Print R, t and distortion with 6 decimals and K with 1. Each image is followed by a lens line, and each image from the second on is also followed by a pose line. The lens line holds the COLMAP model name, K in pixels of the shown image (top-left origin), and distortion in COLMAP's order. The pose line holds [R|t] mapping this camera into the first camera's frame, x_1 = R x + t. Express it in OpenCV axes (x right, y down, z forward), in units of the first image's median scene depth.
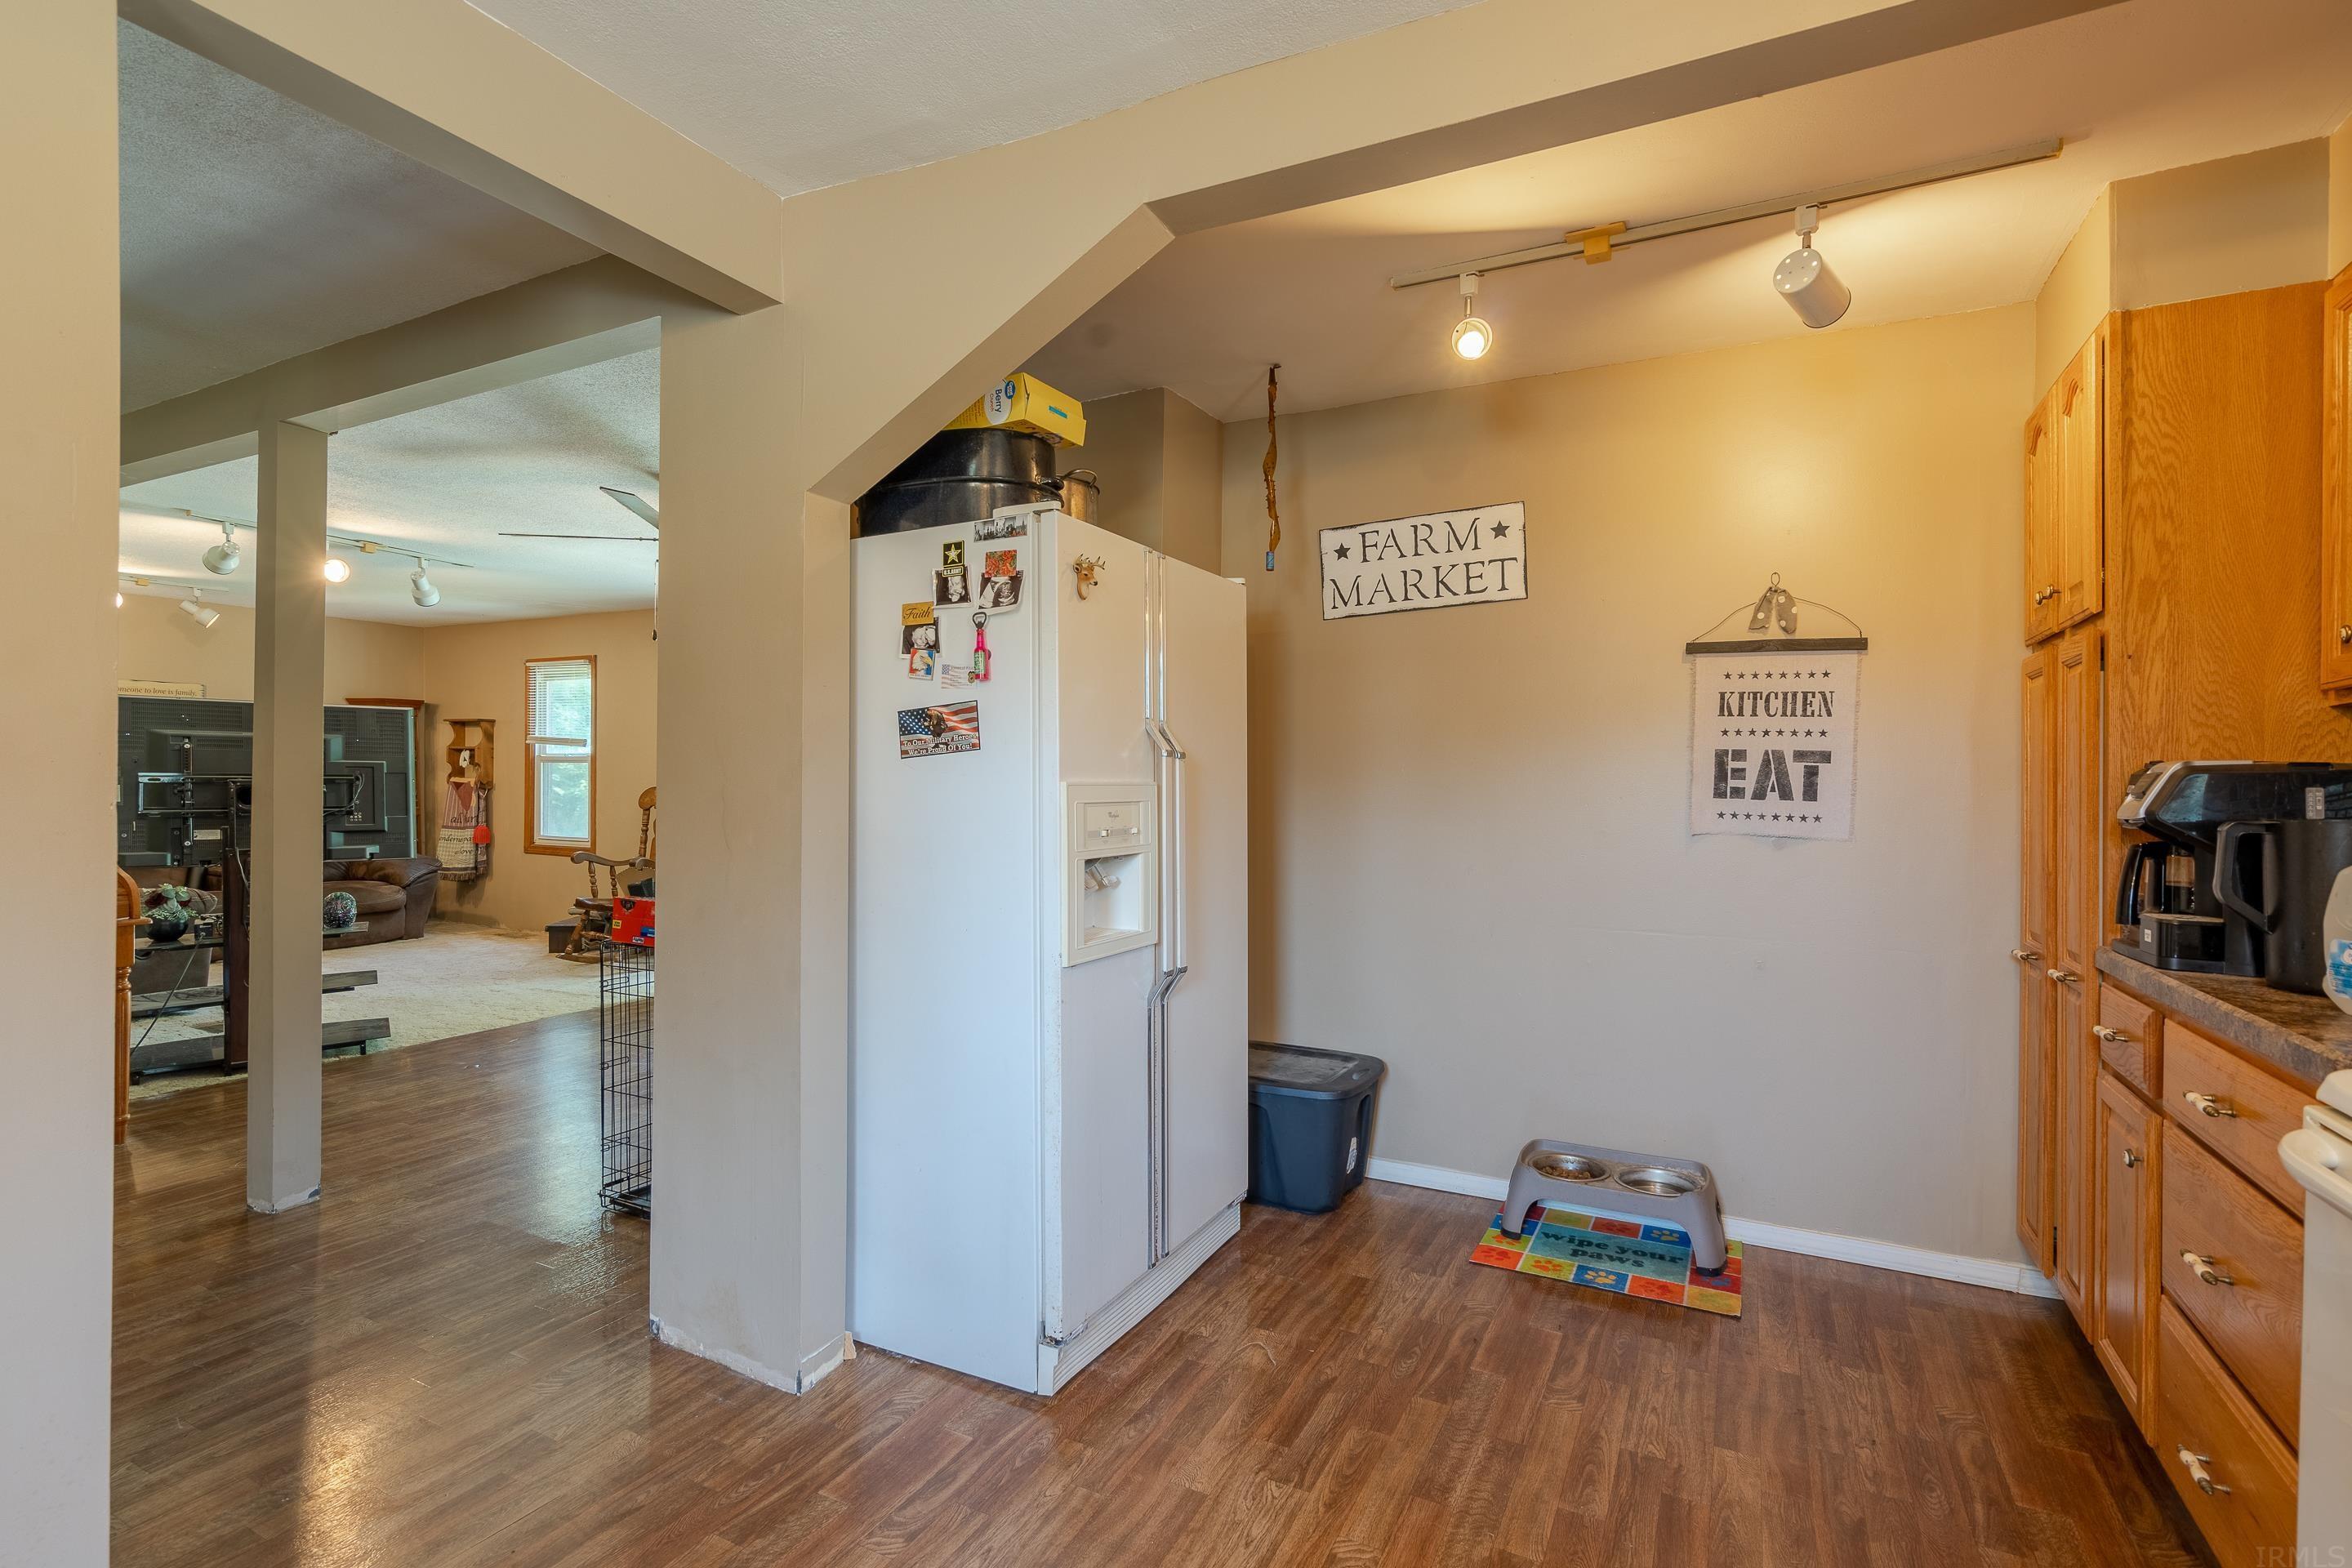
lens RADIAL K [[1090.7, 0, 1186.1], [0, 1090.7, 790.1], [0, 0, 1]] dist [0.001445, 0.000327]
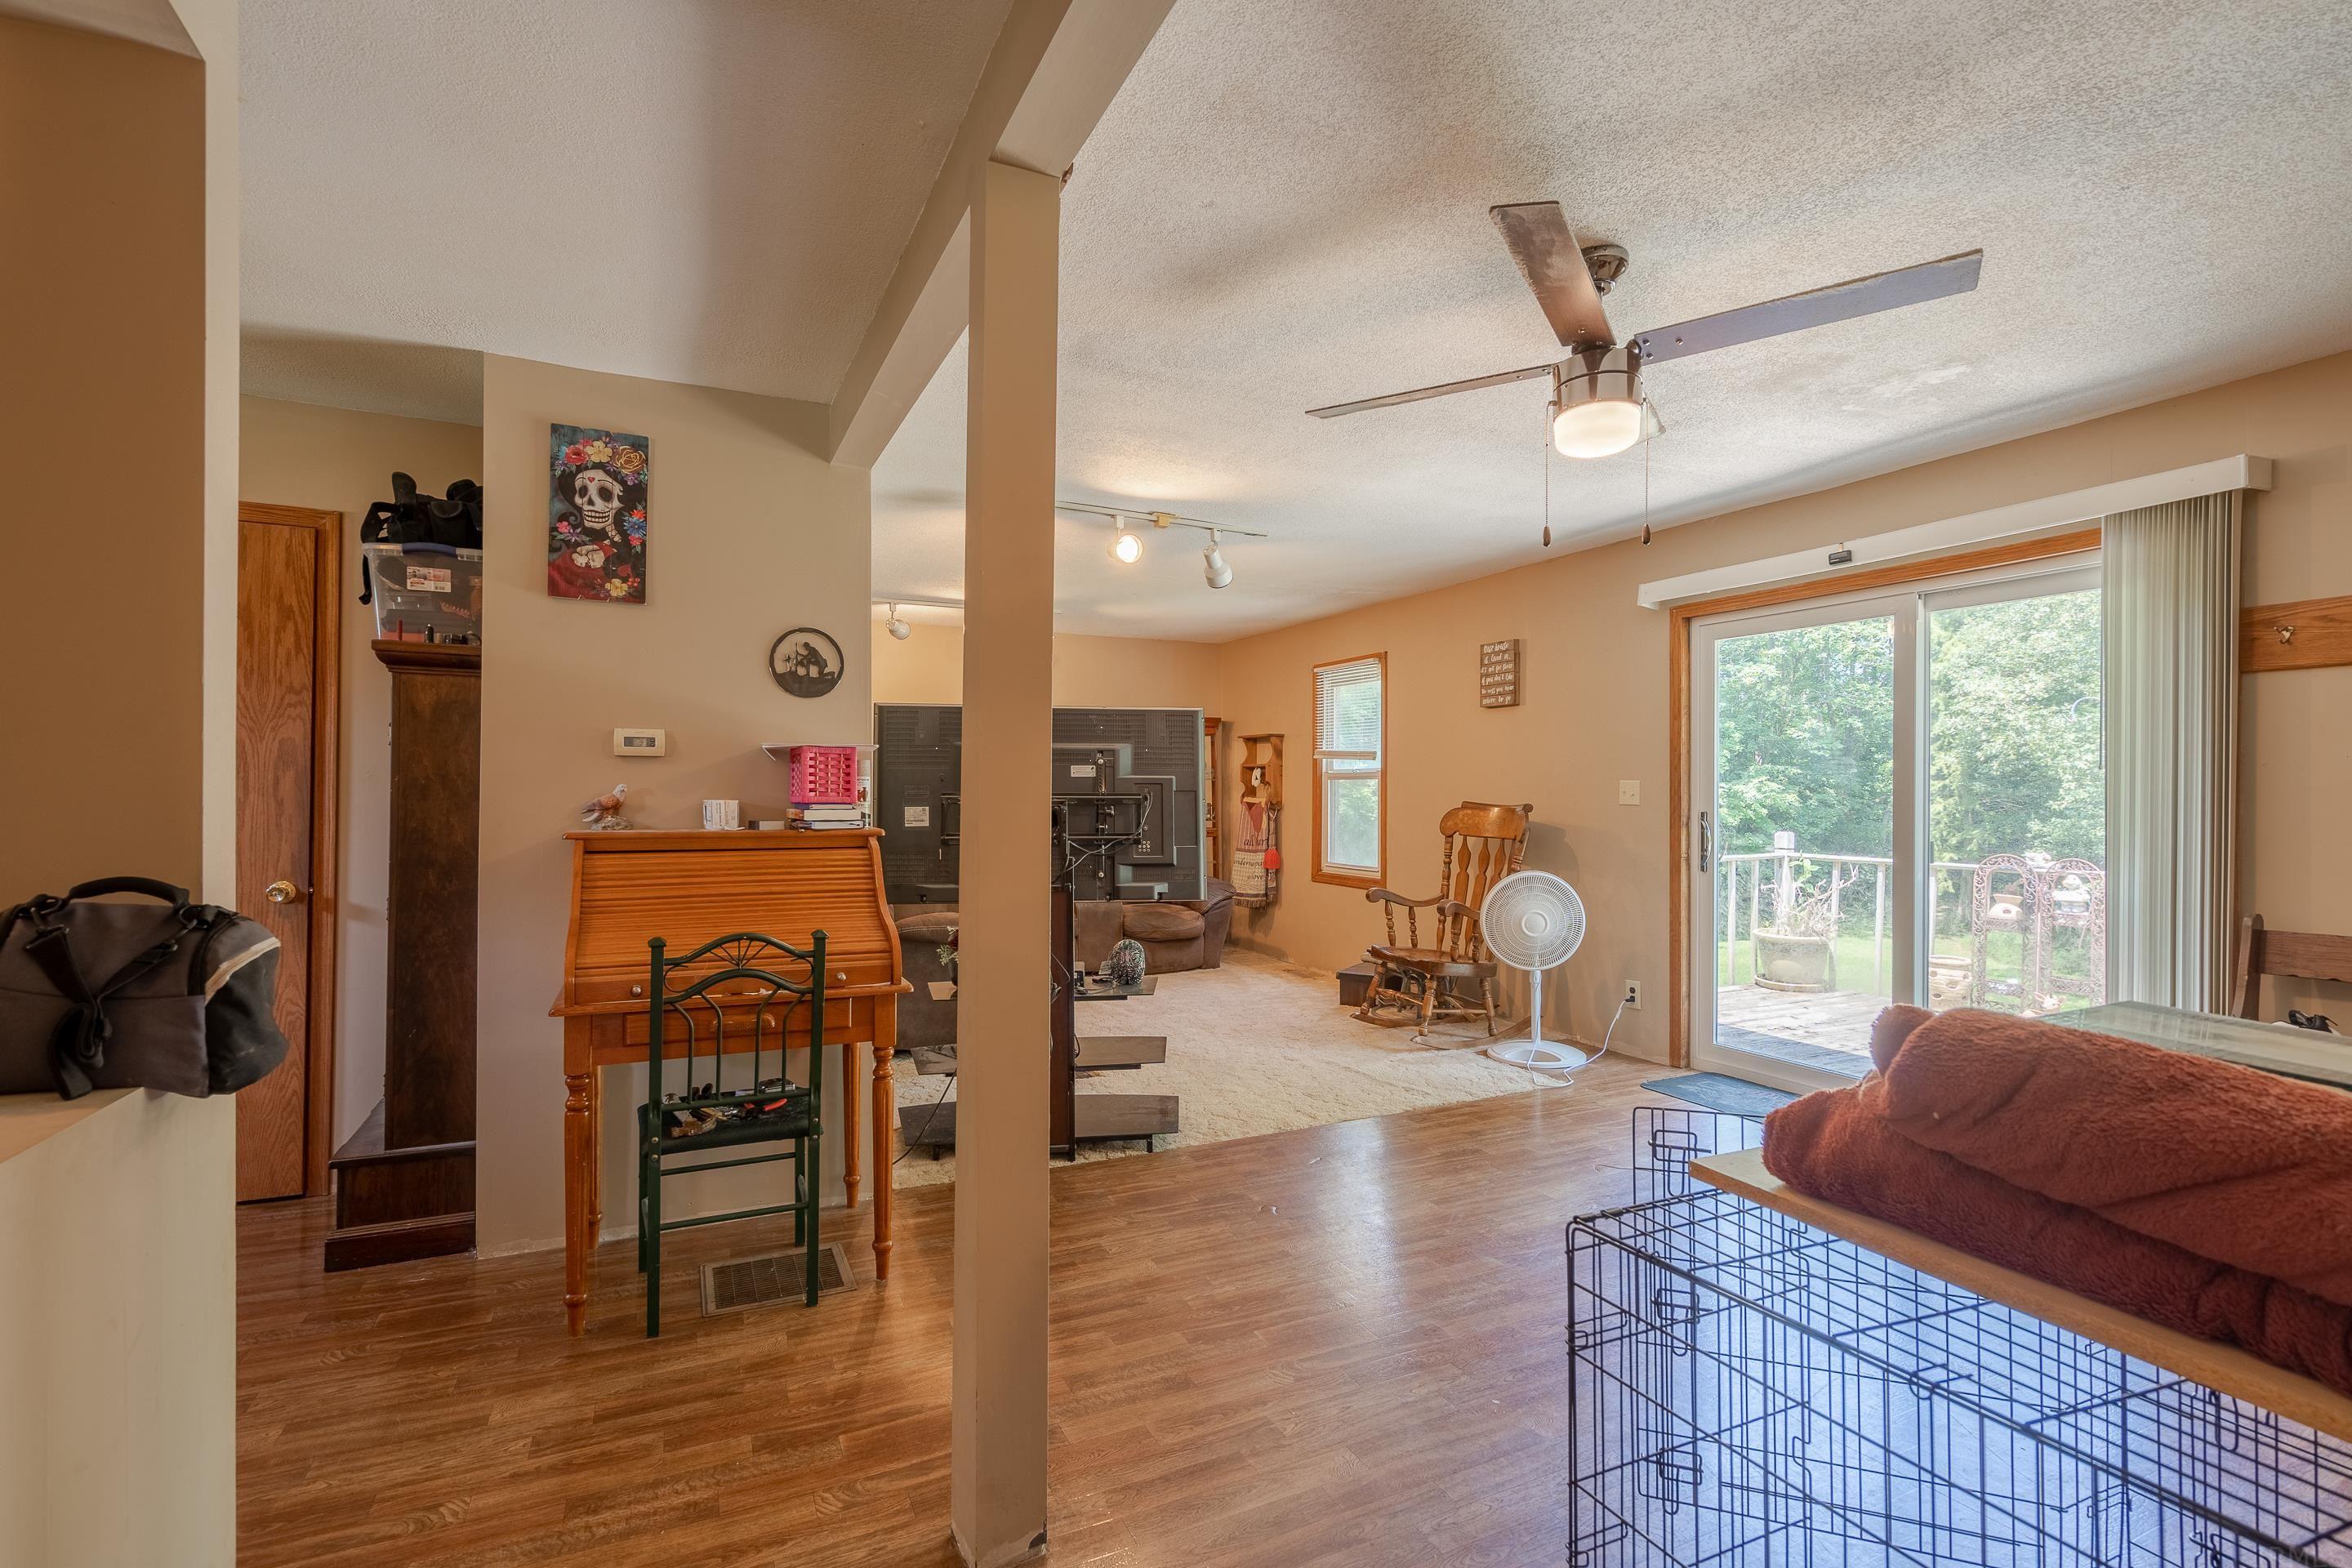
lens RADIAL K [[1090.7, 0, 1186.1], [0, 1090.7, 790.1], [0, 0, 1]] dist [0.001445, 0.000327]
pose [[0.798307, -0.008823, -0.602187, -0.156148], [-0.001786, 0.999854, -0.017017, -0.001781], [0.602249, 0.014660, 0.798174, 0.232622]]
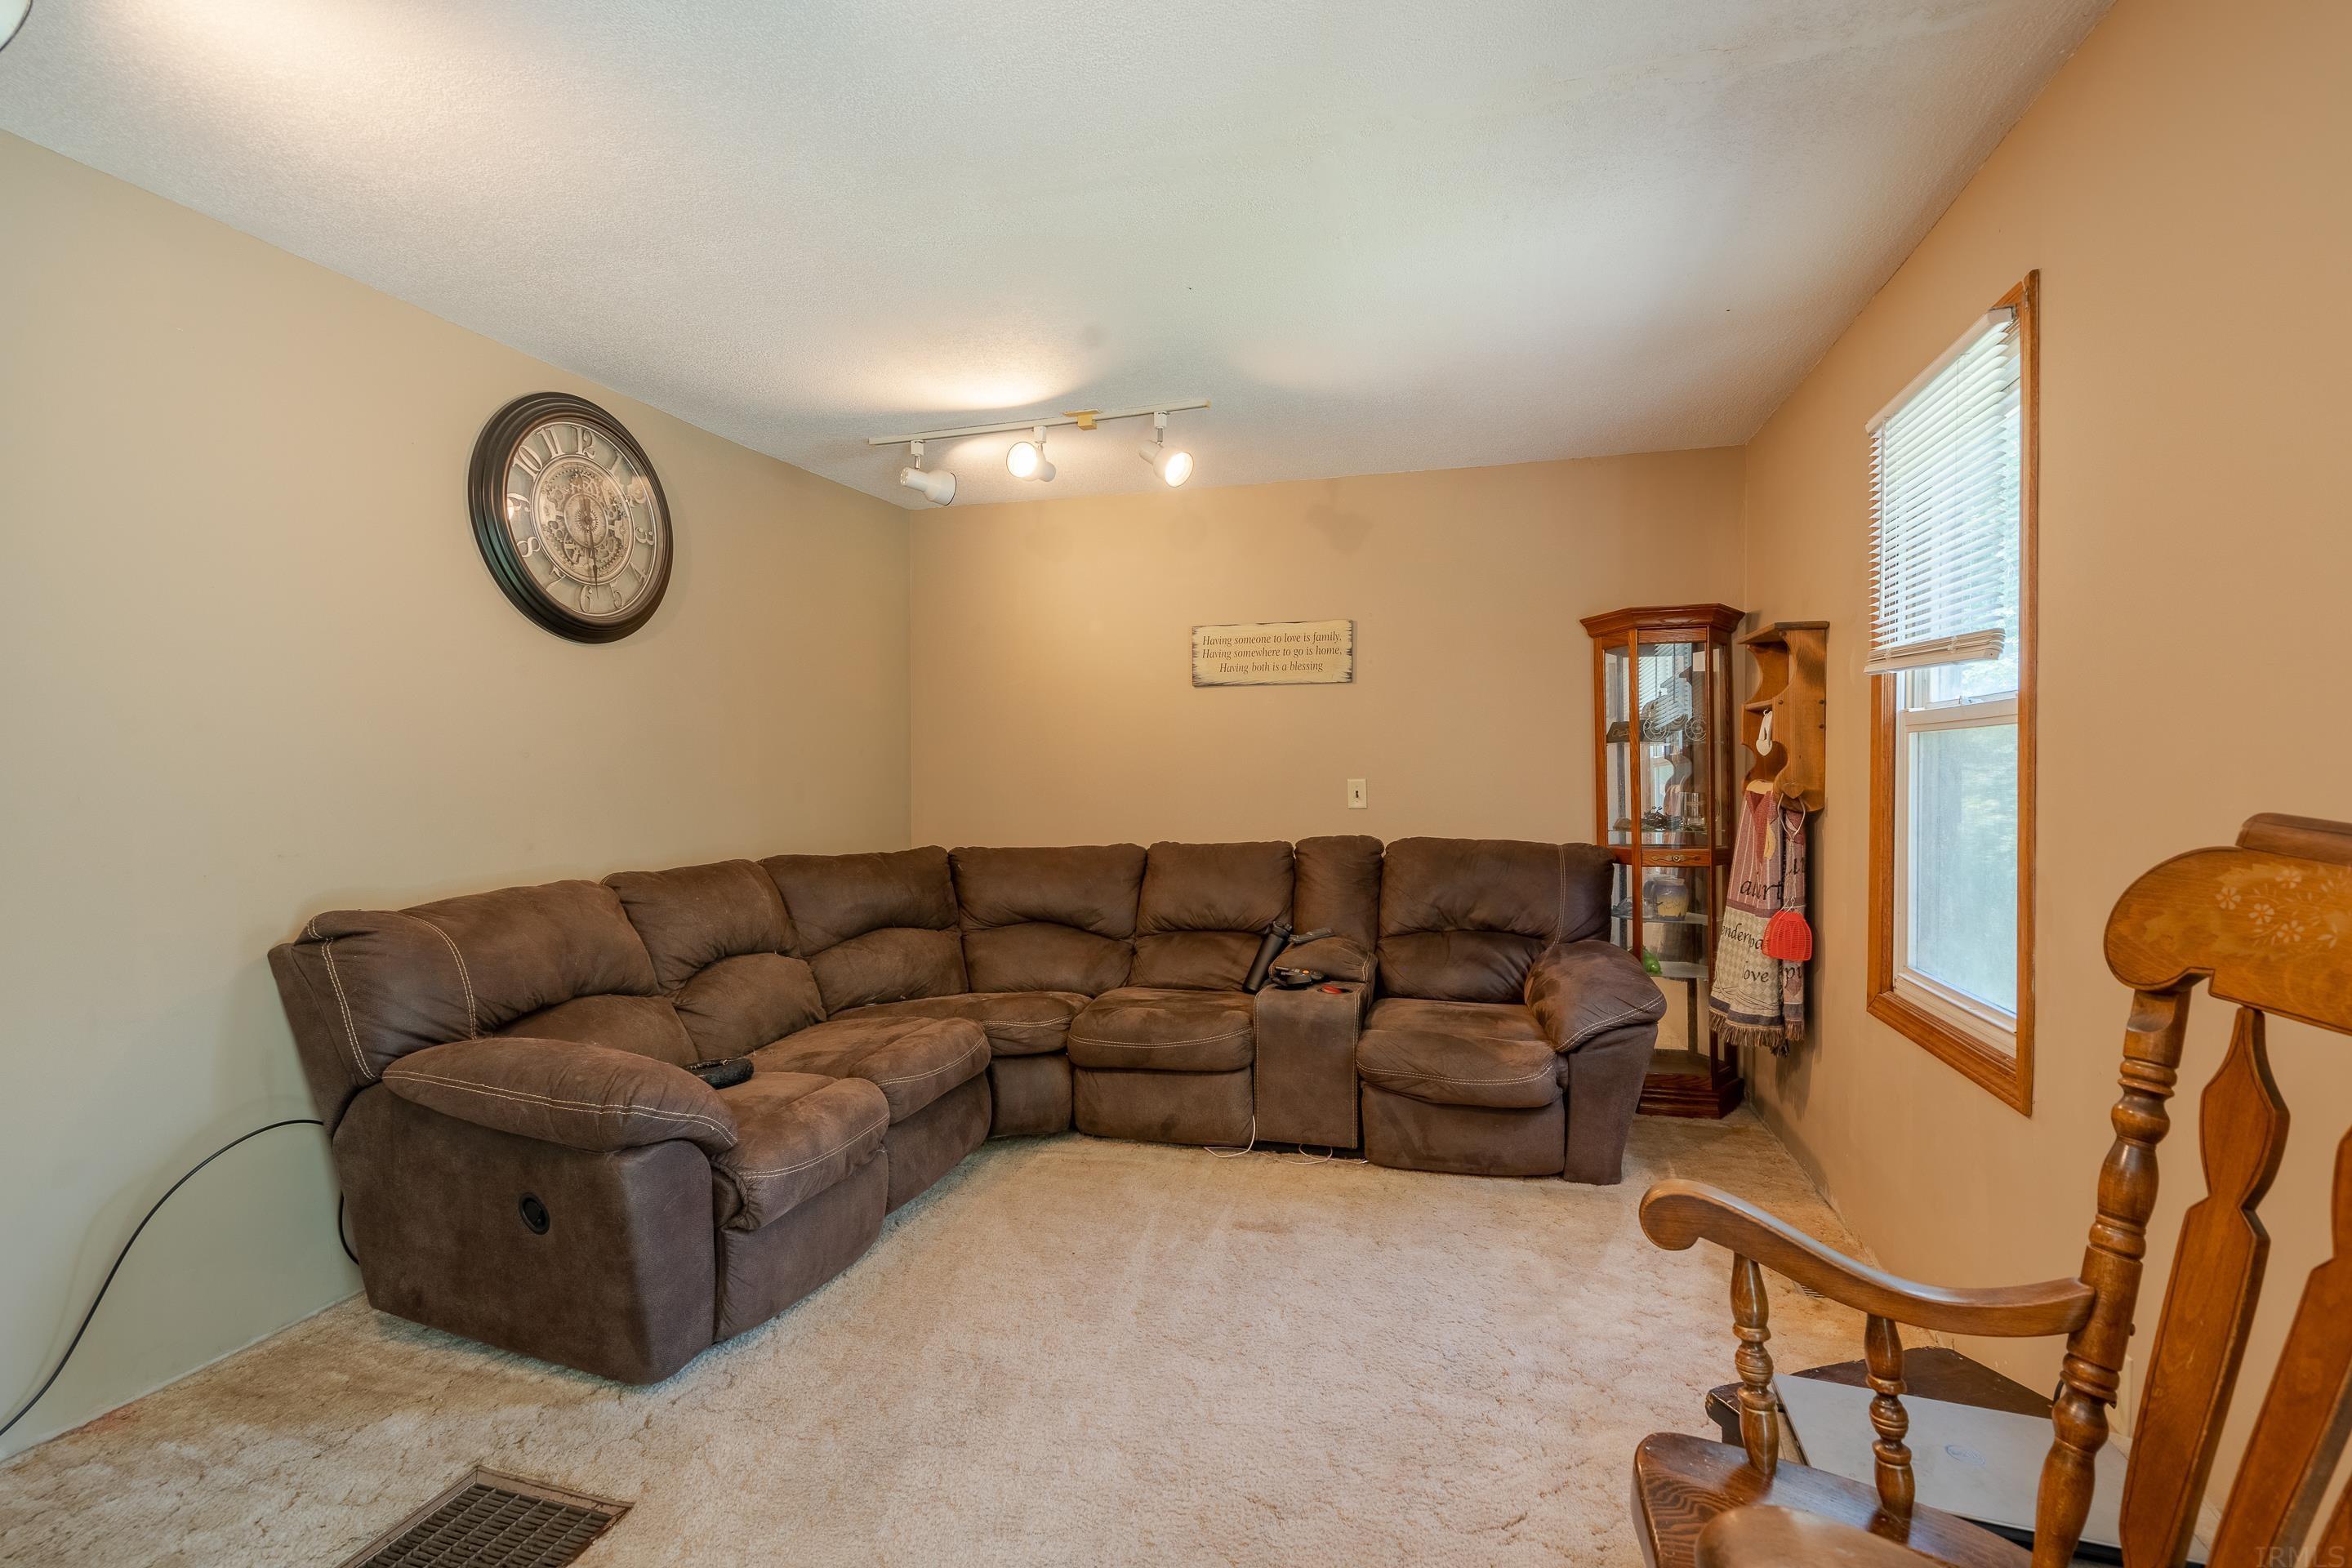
lens RADIAL K [[1106.9, 0, 1163.6], [0, 1106.9, 783.8], [0, 0, 1]] dist [-0.003567, -0.000081]
pose [[0.196457, 0.003622, -0.980506, -0.339164], [-0.009750, 0.999951, 0.001740, -0.009708], [0.980464, 0.009218, 0.196482, 0.762737]]
